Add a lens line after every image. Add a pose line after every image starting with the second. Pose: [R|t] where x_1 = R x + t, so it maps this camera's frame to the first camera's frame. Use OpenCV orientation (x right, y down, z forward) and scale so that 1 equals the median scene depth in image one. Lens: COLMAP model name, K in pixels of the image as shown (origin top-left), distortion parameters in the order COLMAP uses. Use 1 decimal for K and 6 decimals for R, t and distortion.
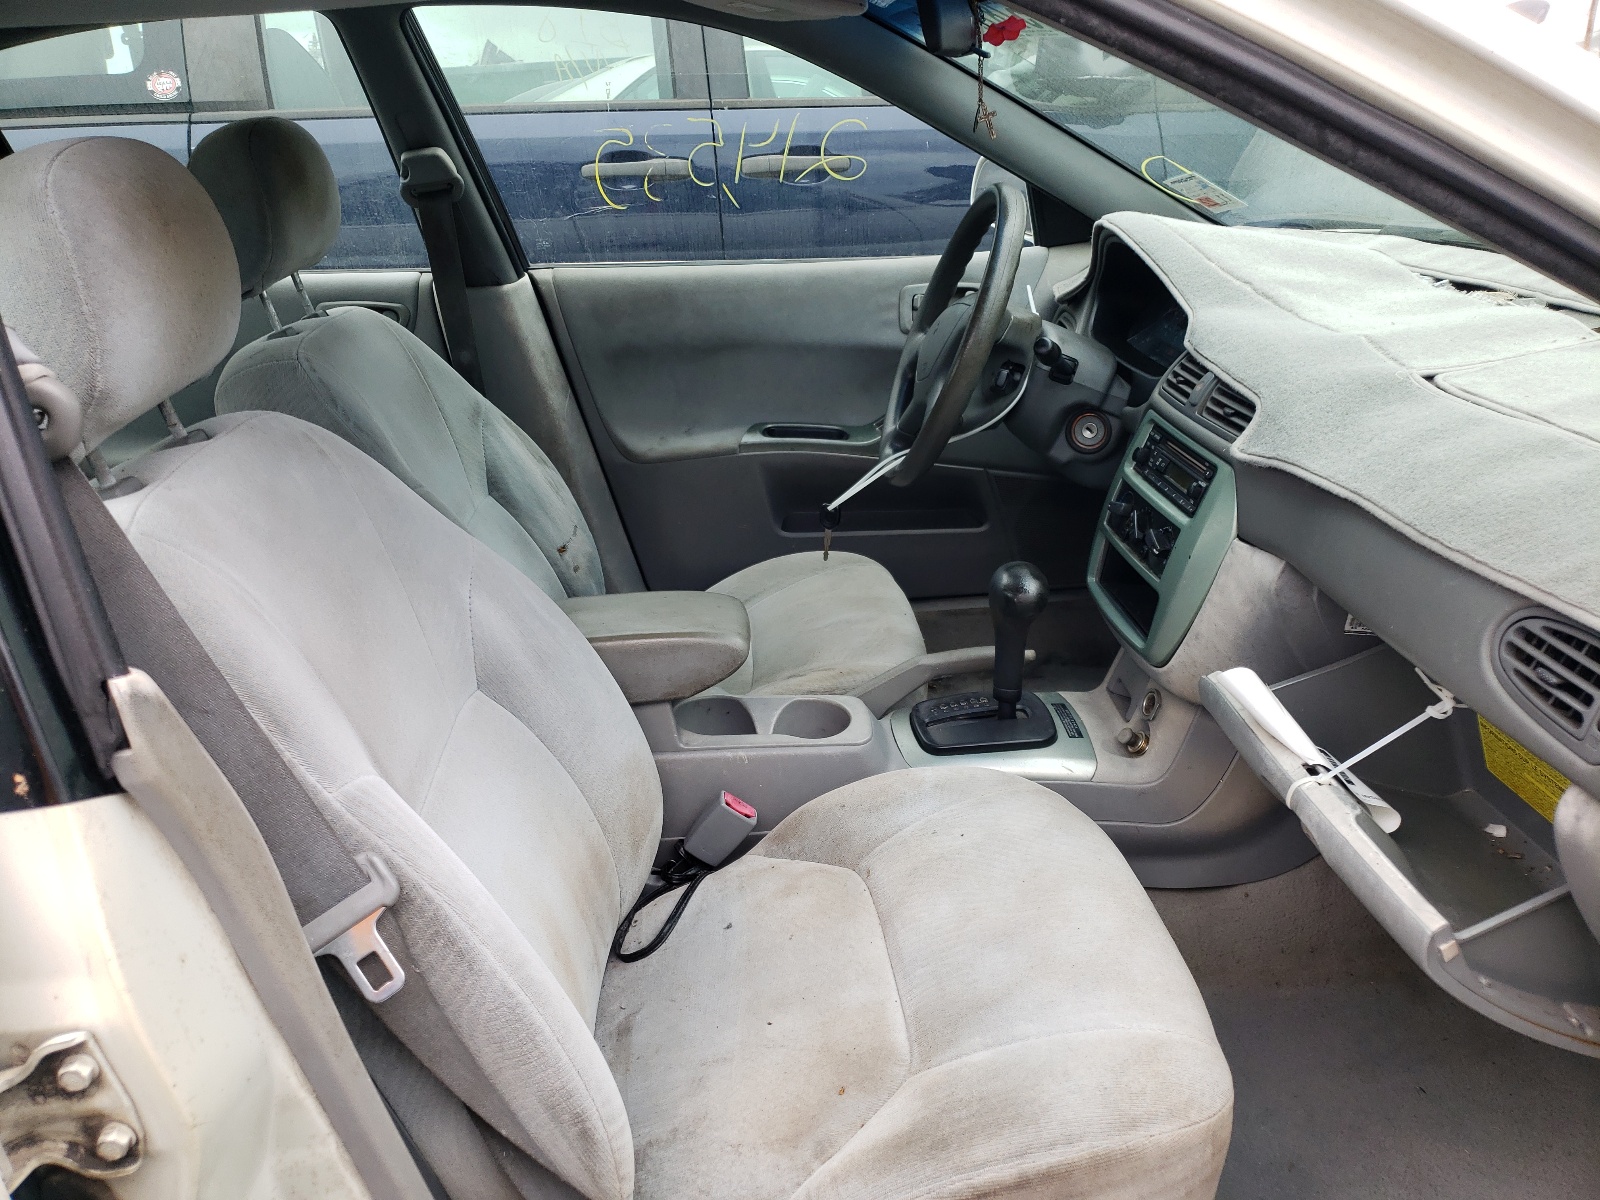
lens RADIAL K [[1309.9, 0, 807.7], [0, 1309.9, 594.5], [0, 0, 1]] dist [0.003776, 0.002459]
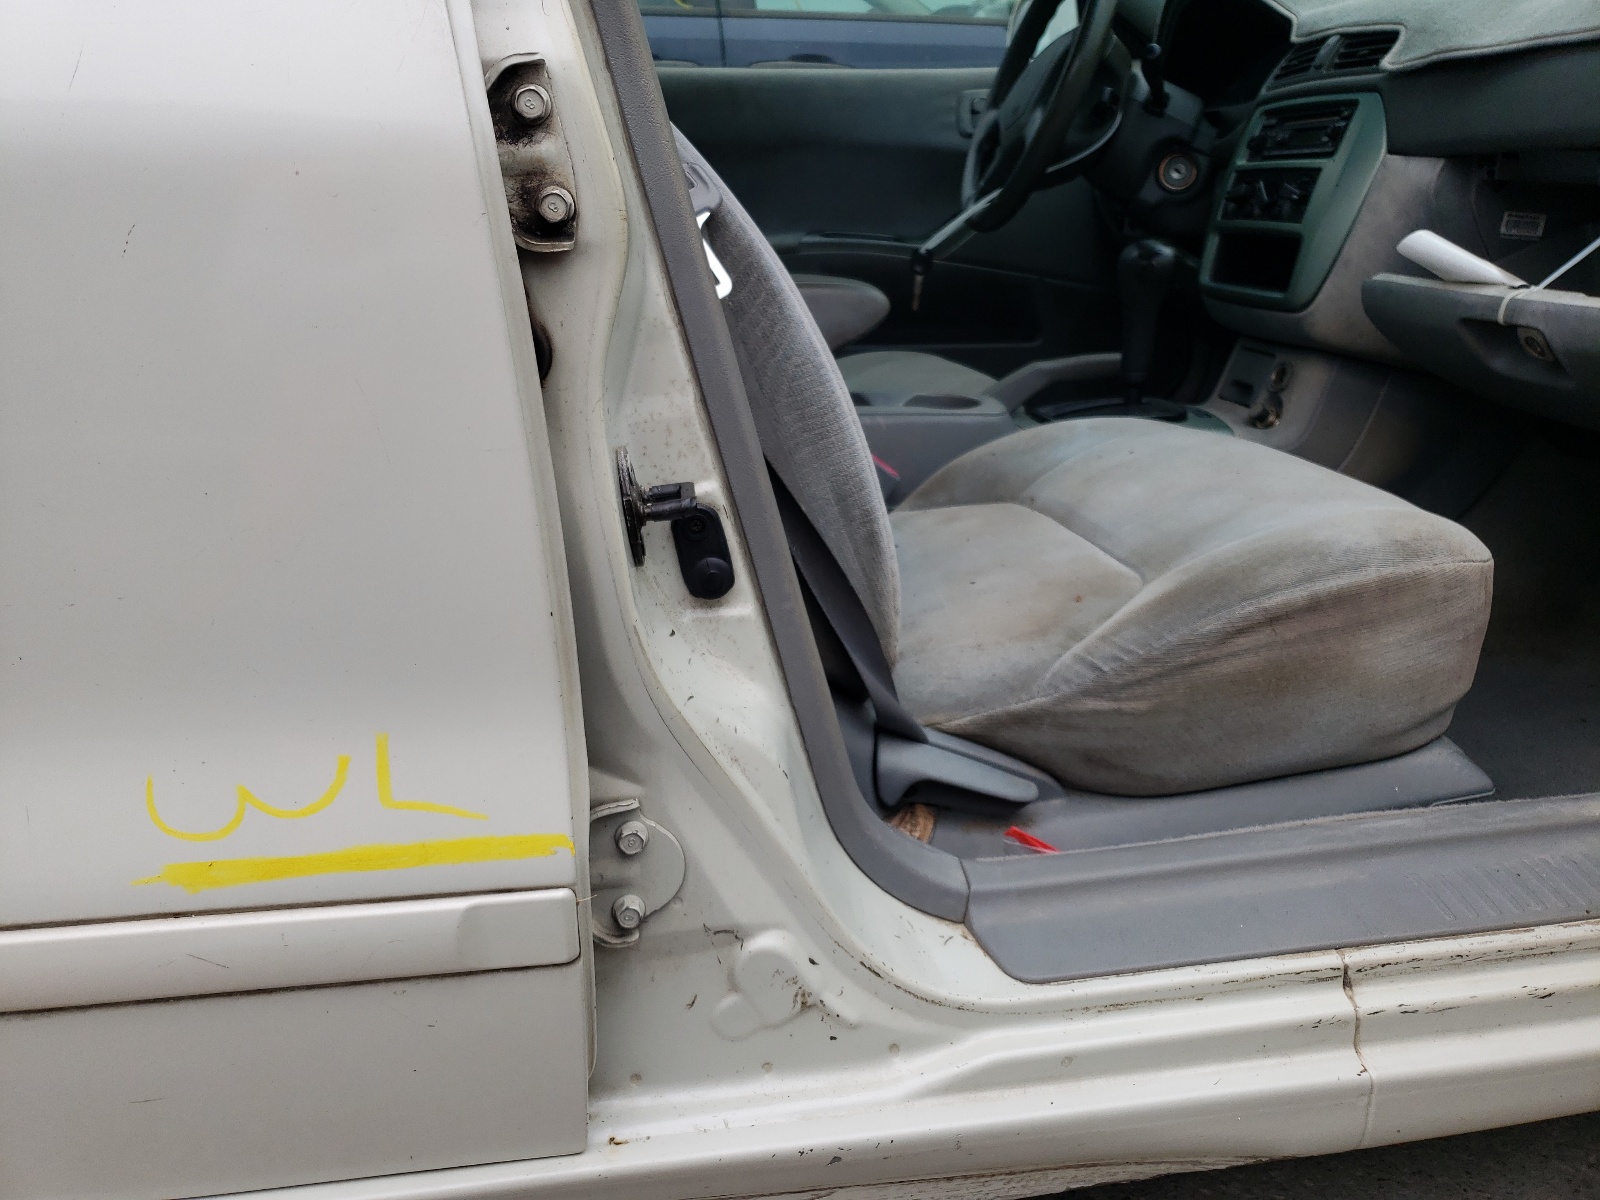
lens RADIAL K [[1309.9, 0, 798.6], [0, 1309.9, 599.2], [0, 0, 1]] dist [0.003776, 0.002459]
pose [[0.997104, -0.012340, 0.075038, -0.186427], [0.018704, 0.996229, -0.084720, 0.335895], [-0.073710, 0.085878, 0.993575, 0.043061]]
